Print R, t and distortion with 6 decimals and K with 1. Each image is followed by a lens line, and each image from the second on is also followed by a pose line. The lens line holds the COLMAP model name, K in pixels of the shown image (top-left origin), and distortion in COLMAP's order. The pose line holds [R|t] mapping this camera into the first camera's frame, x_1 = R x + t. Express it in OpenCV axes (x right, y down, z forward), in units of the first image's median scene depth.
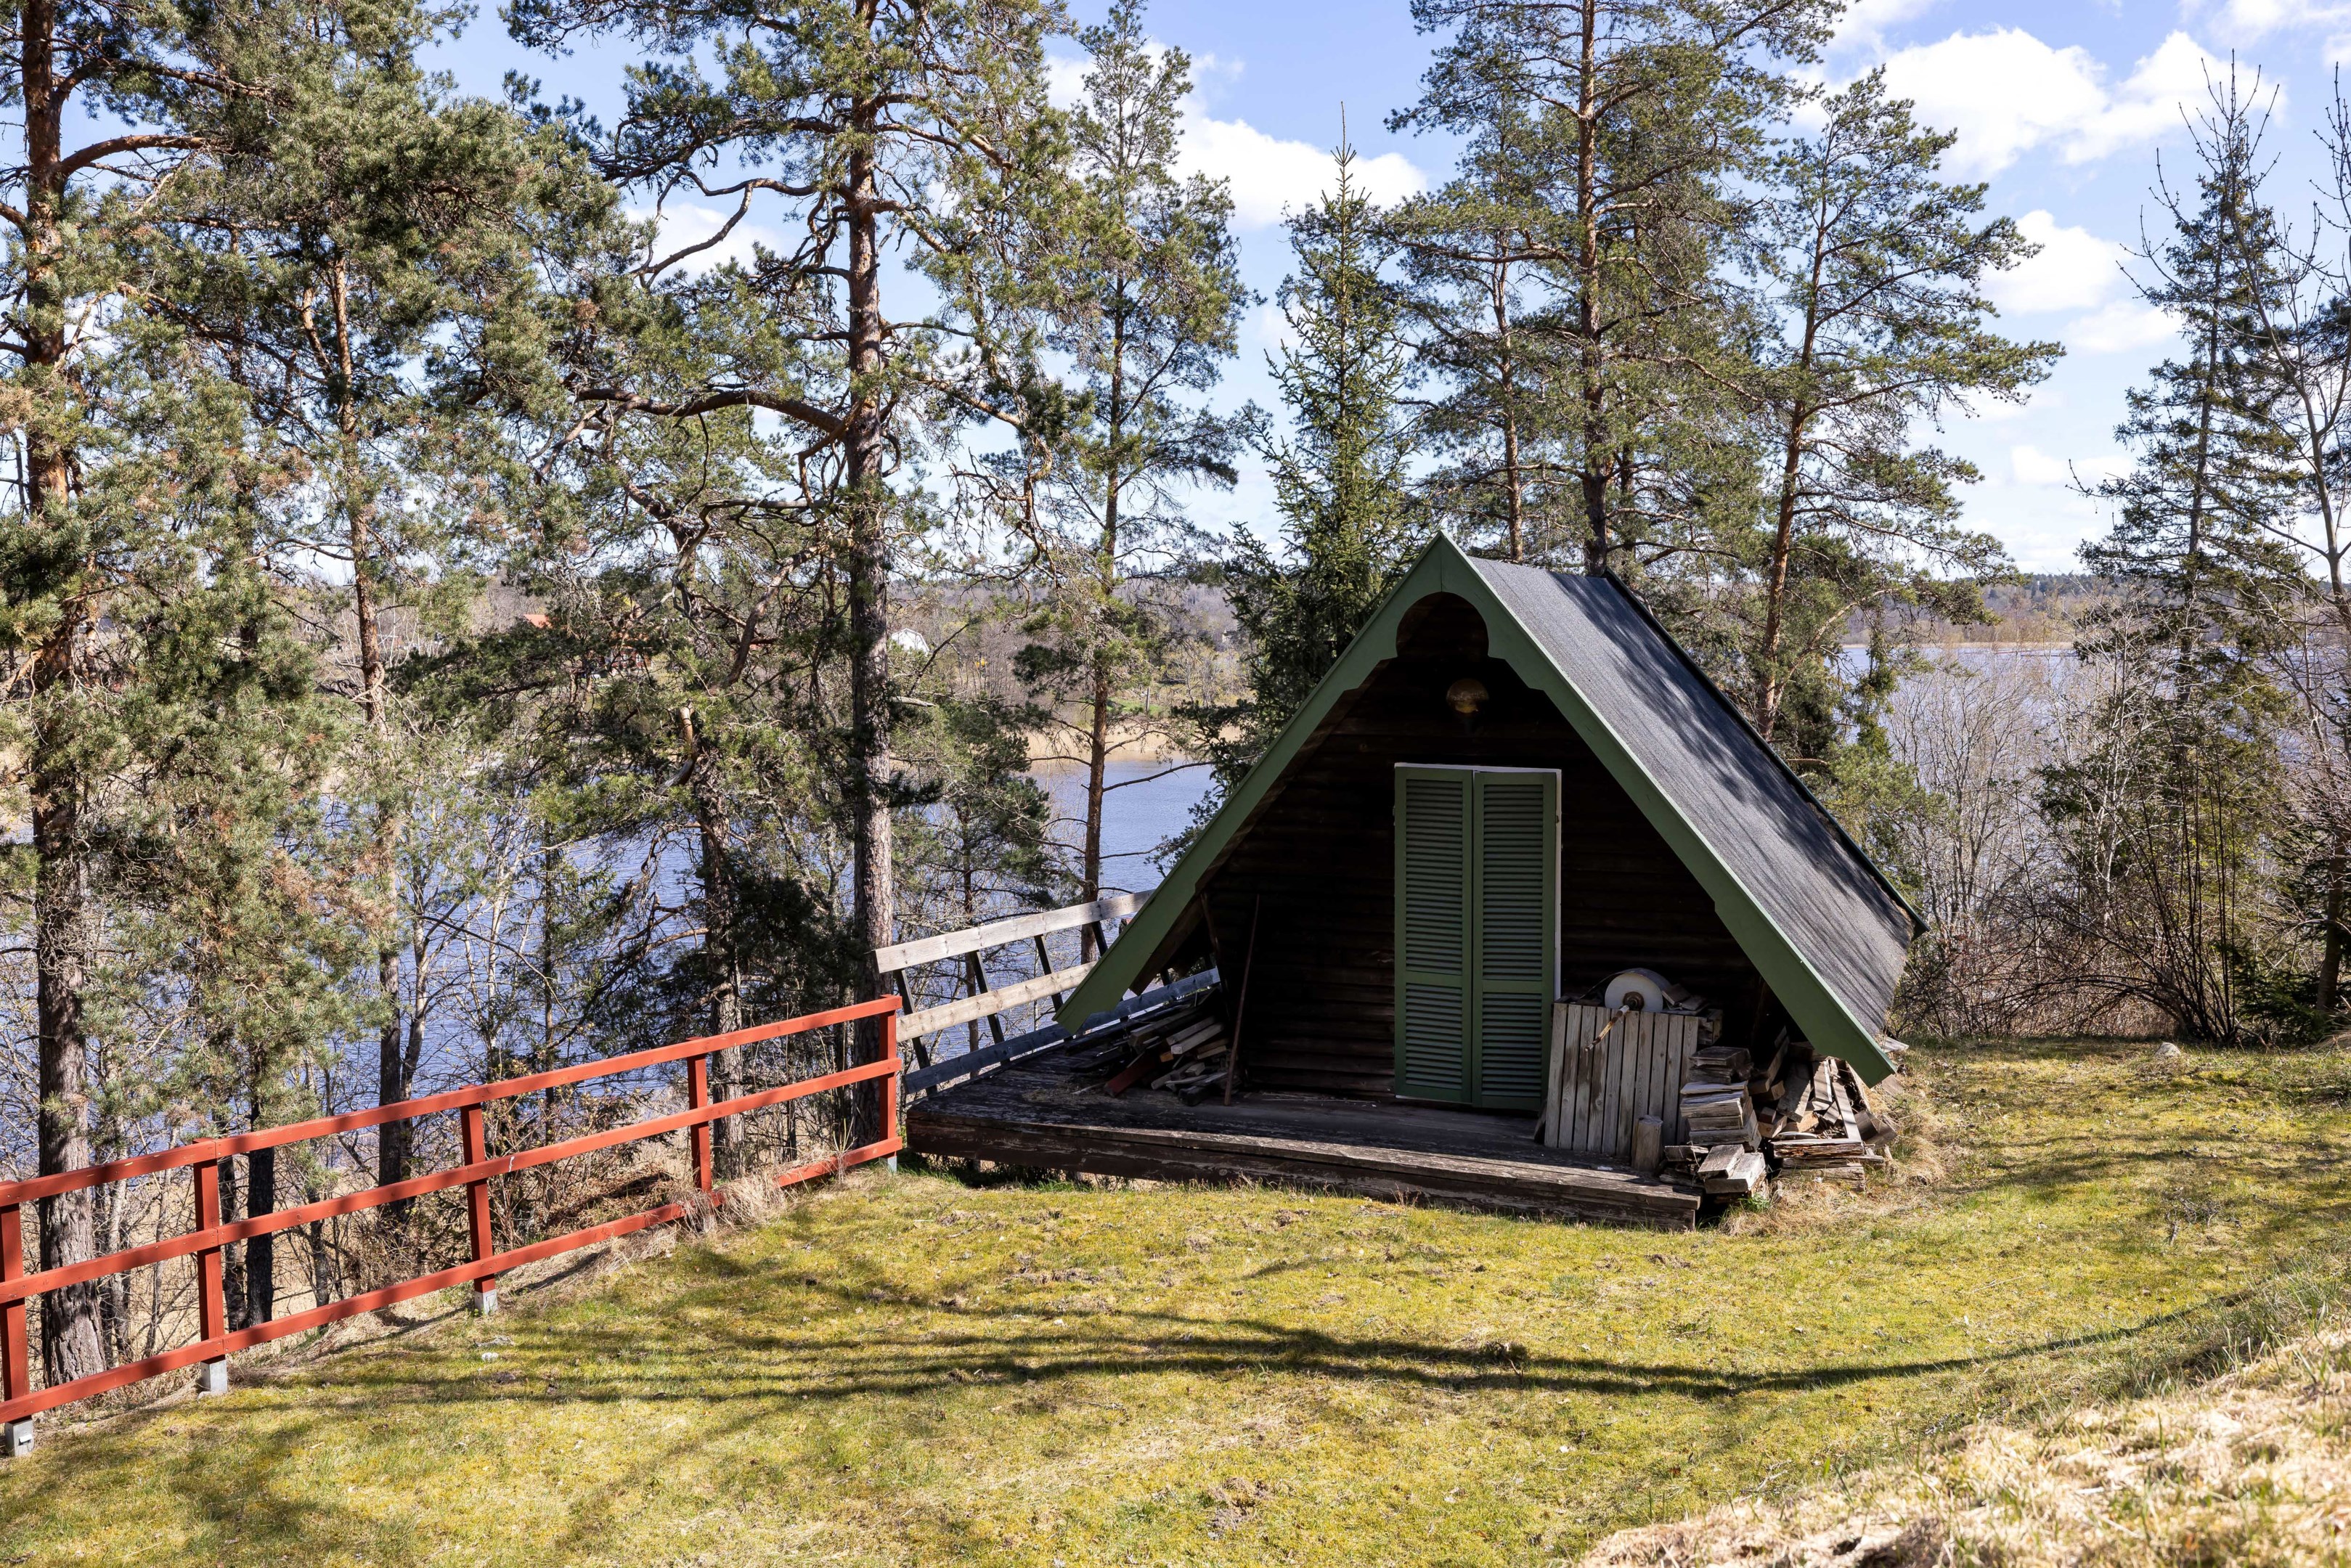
lens RADIAL K [[2126.6, 0, 1177.2], [0, 2126.6, 792.5], [0, 0, 1]] dist [0.024083, 0.002927]
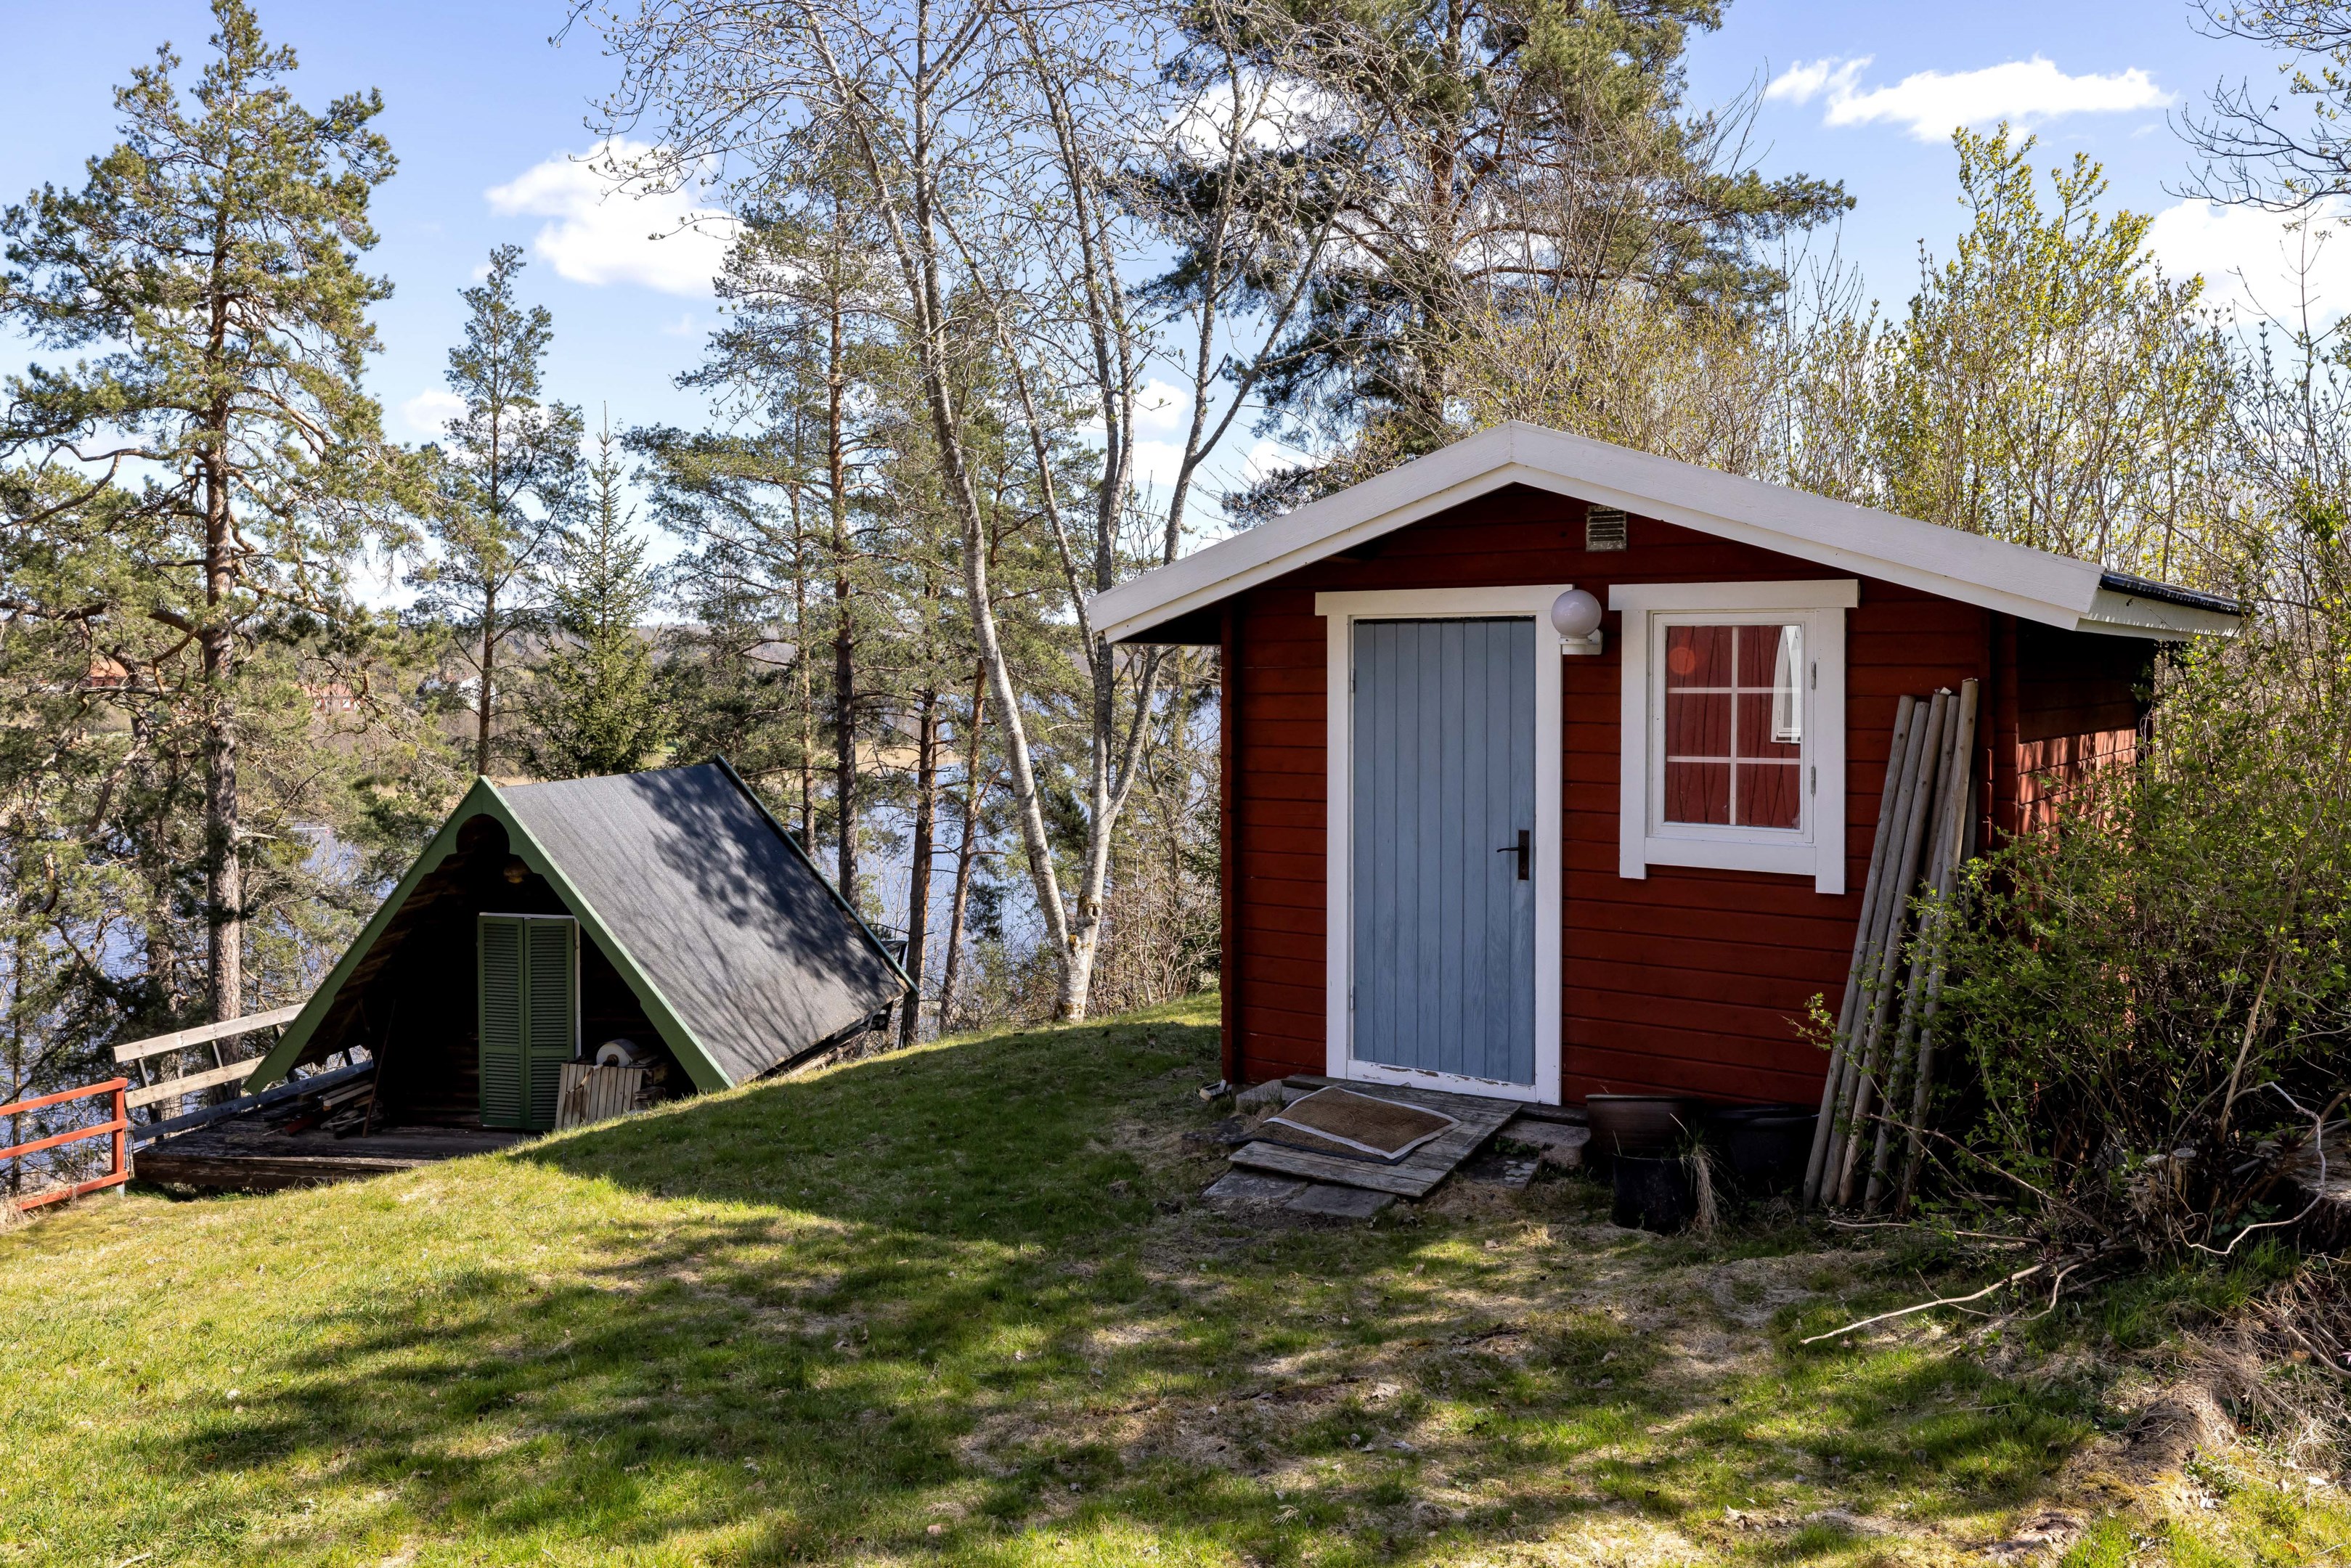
lens RADIAL K [[1808.3, 0, 1172.8], [0, 1808.3, 764.6], [0, 0, 1]] dist [-0.017245, 0.003640]
pose [[0.968841, -0.010810, 0.247446, 0.158789], [0.019513, 0.999273, -0.032746, -0.040699], [-0.246912, 0.036554, 0.968348, -0.247650]]
